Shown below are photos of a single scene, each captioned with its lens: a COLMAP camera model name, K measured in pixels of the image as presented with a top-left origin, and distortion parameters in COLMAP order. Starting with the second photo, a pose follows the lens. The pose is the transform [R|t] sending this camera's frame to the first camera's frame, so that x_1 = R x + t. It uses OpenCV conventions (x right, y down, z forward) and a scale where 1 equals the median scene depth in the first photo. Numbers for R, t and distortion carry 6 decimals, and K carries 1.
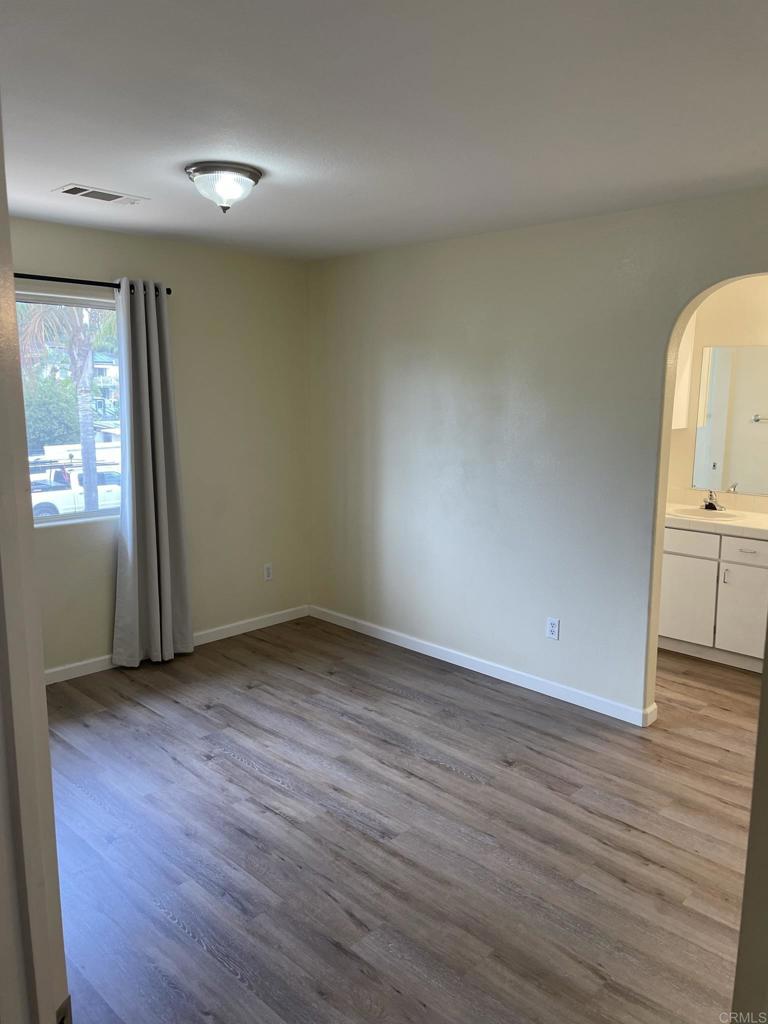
lens RADIAL K [[786.5, 0, 390.3], [0, 786.5, 512.9], [0, 0, 1]] dist [-0.006340, -0.005847]
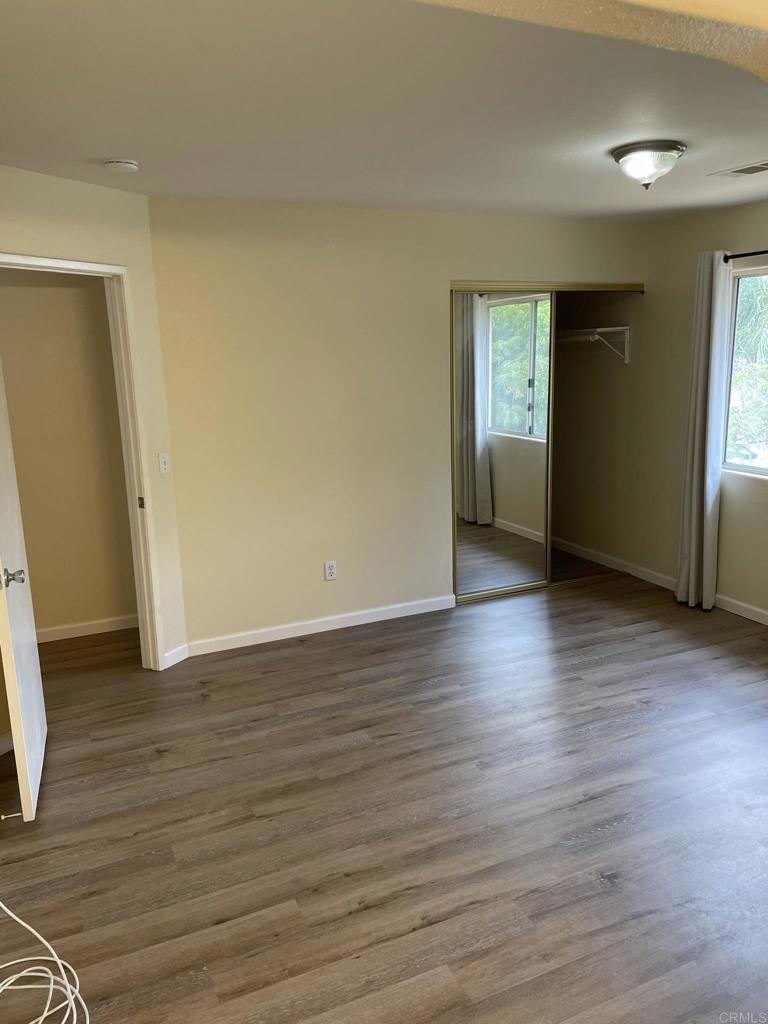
lens RADIAL K [[786.5, 0, 390.3], [0, 786.5, 512.9], [0, 0, 1]] dist [-0.006340, -0.005847]
pose [[-0.358424, 0.205326, -0.910699, 1.061391], [-0.143573, 0.951785, 0.271095, -0.228823], [0.922453, 0.227918, -0.311663, 1.234963]]
